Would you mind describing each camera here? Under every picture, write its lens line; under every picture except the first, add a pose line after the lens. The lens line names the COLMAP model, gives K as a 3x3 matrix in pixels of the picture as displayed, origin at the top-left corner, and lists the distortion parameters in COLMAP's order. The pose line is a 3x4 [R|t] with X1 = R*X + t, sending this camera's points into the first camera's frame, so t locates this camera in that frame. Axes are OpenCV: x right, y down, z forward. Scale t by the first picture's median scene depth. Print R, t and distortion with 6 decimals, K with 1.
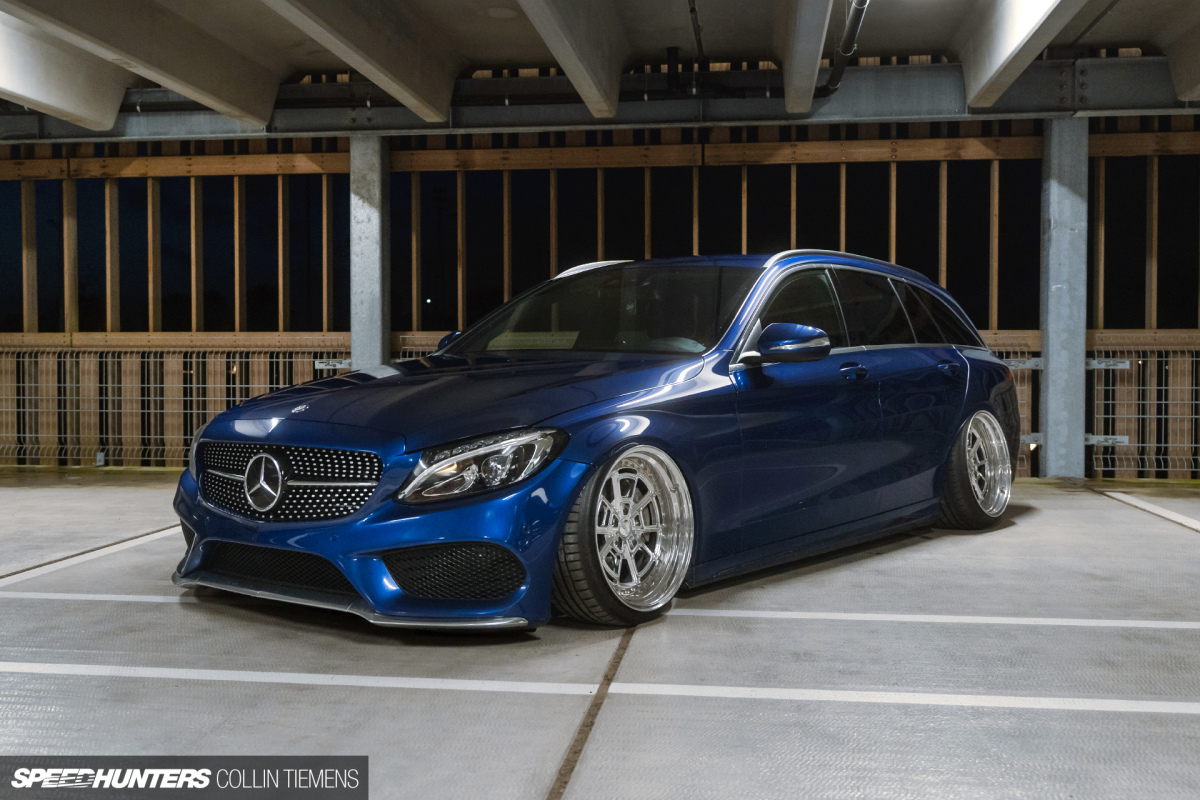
lens RADIAL K [[1121.3, 0, 599.1], [0, 1121.3, 396.6], [0, 0, 1]] dist [-0.005352, 0.000000]
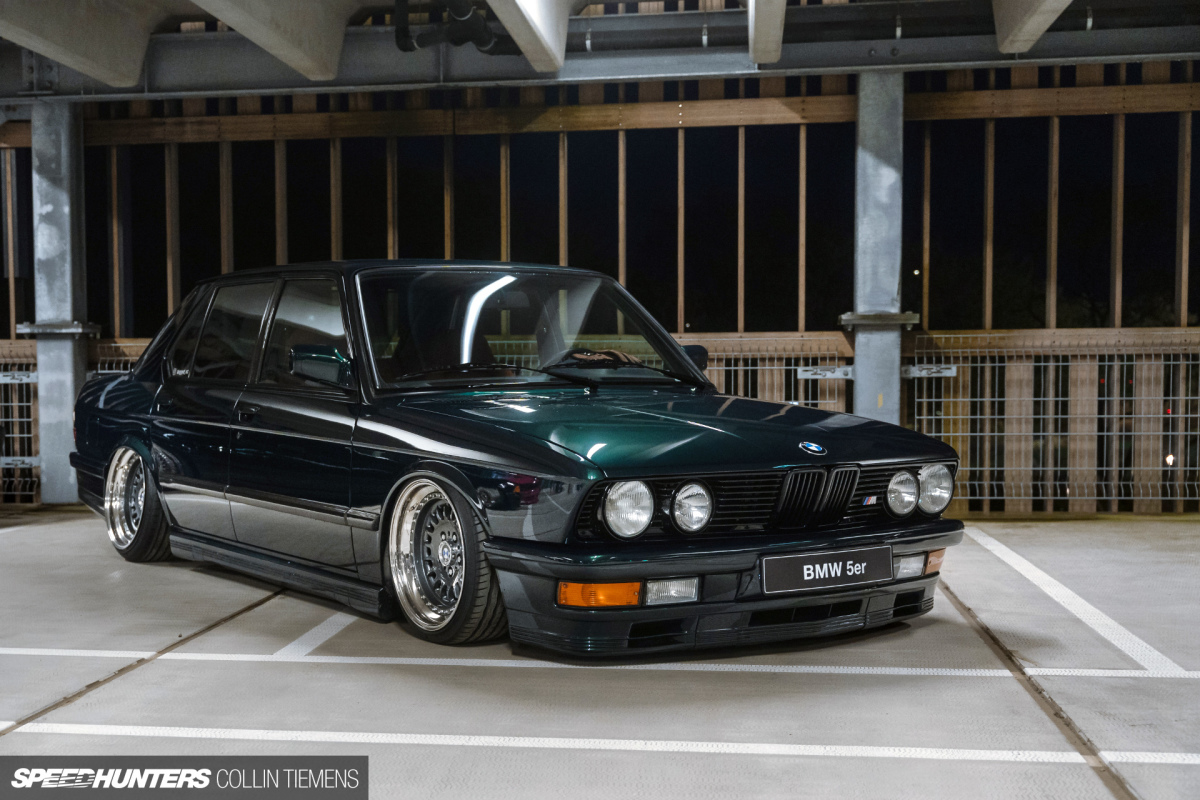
lens RADIAL K [[1377.8, 0, 601.6], [0, 1377.8, 446.3], [0, 0, 1]] dist [0.011950, 0.000000]
pose [[0.999843, -0.006366, -0.016548, 0.221767], [0.006755, 0.999699, 0.023580, 0.000725], [0.016393, -0.023688, 0.999585, -0.024373]]
